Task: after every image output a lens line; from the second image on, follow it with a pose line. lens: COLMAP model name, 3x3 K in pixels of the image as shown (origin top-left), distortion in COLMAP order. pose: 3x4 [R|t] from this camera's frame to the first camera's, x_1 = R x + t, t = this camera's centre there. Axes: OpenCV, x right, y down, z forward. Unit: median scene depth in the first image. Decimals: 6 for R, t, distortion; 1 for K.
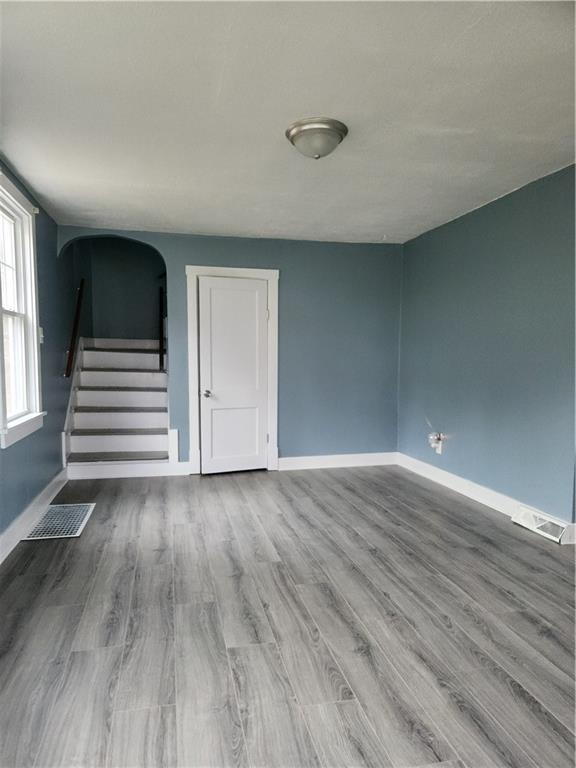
lens RADIAL K [[503.3, 0, 286.2], [0, 503.3, 381.2], [0, 0, 1]] dist [-0.002230, -0.006330]
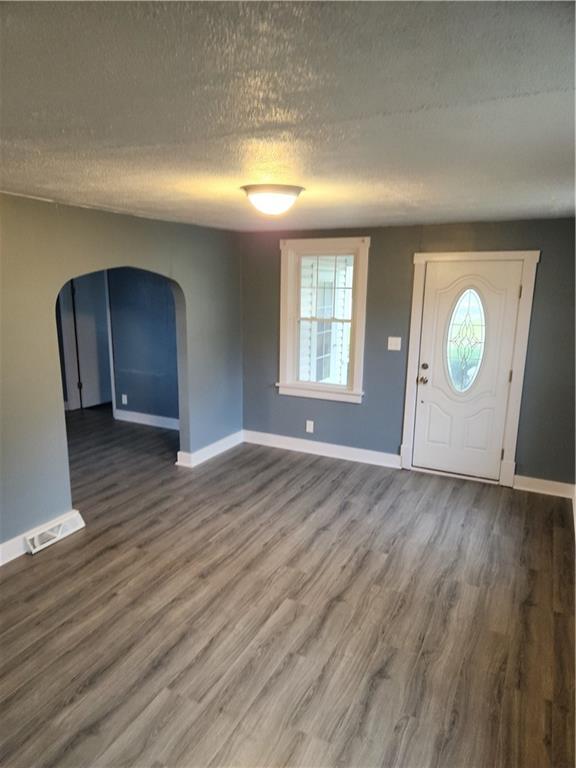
lens RADIAL K [[503.3, 0, 286.2], [0, 503.3, 381.2], [0, 0, 1]] dist [-0.002230, -0.006330]
pose [[-0.763864, -0.136686, 0.630737, -0.663135], [0.024342, 0.970517, 0.239798, -0.359342], [-0.644918, 0.198527, -0.738016, 1.845115]]
